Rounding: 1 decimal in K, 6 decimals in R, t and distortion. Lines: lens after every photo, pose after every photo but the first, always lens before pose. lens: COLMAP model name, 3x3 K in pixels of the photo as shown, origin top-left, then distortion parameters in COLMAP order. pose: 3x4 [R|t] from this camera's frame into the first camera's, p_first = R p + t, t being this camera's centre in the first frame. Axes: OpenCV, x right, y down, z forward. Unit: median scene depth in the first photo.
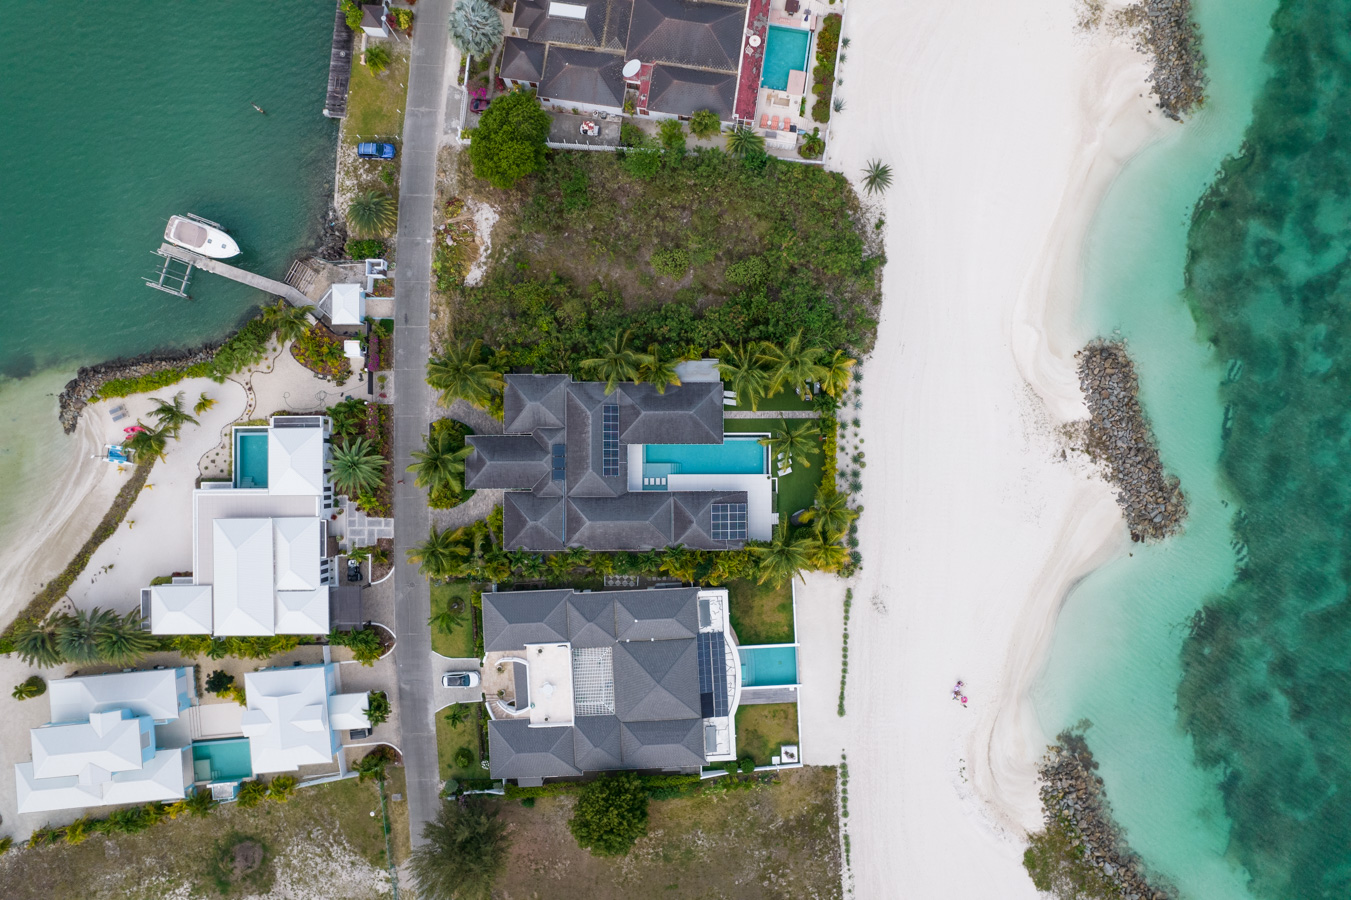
lens RADIAL K [[859.6, 0, 675.2], [0, 859.6, 453.5], [0, 0, 1]] dist [-0.007191, -0.000778]
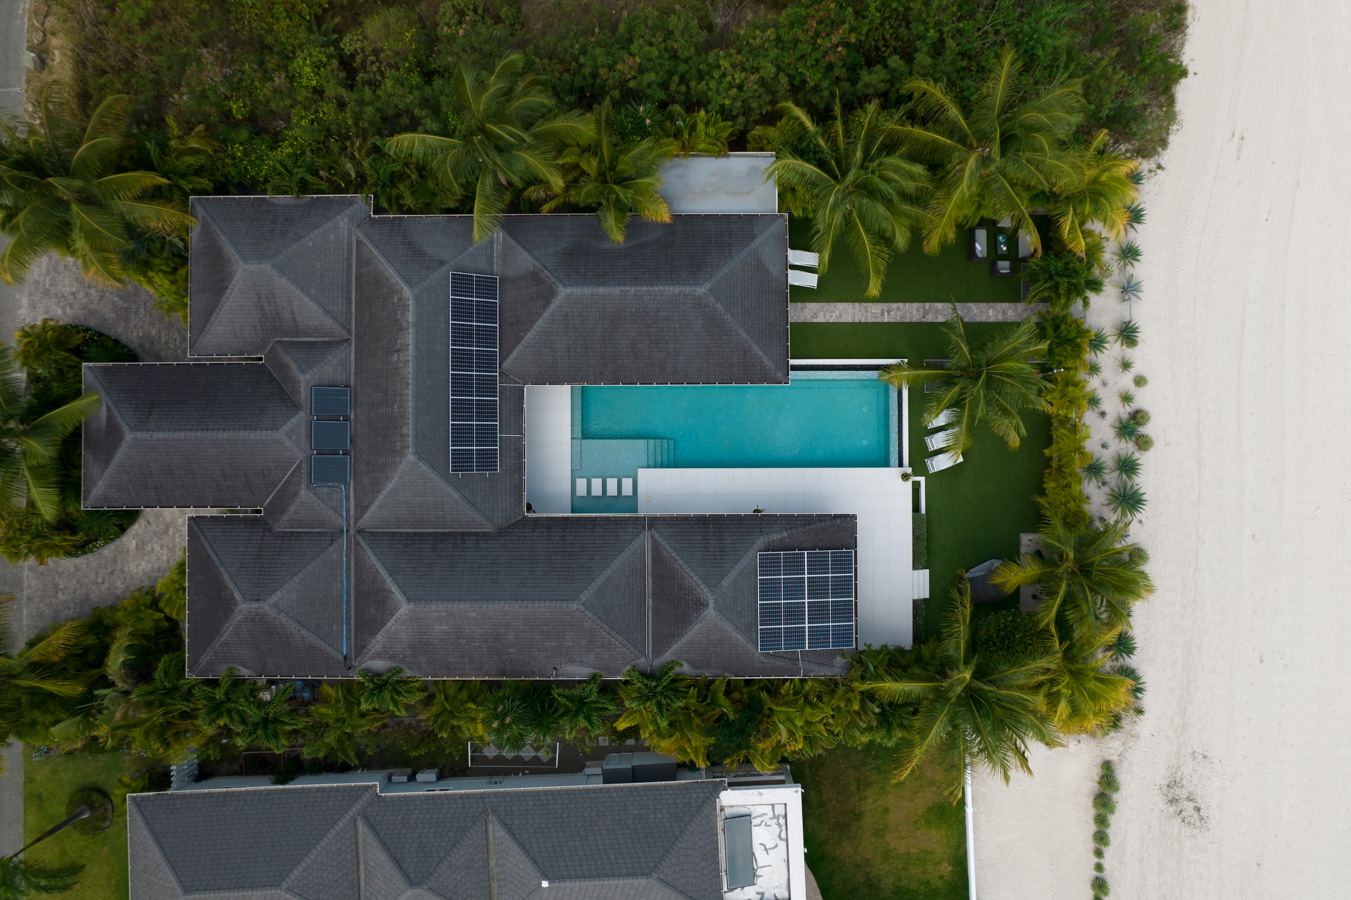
lens RADIAL K [[859.6, 0, 675.0], [0, 859.6, 448.7], [0, 0, 1]] dist [-0.007191, -0.000778]
pose [[0.999985, -0.001397, -0.005213, 0.009707], [0.001405, 0.999998, 0.001488, 0.015494], [0.005210, -0.001495, 0.999985, 0.636008]]
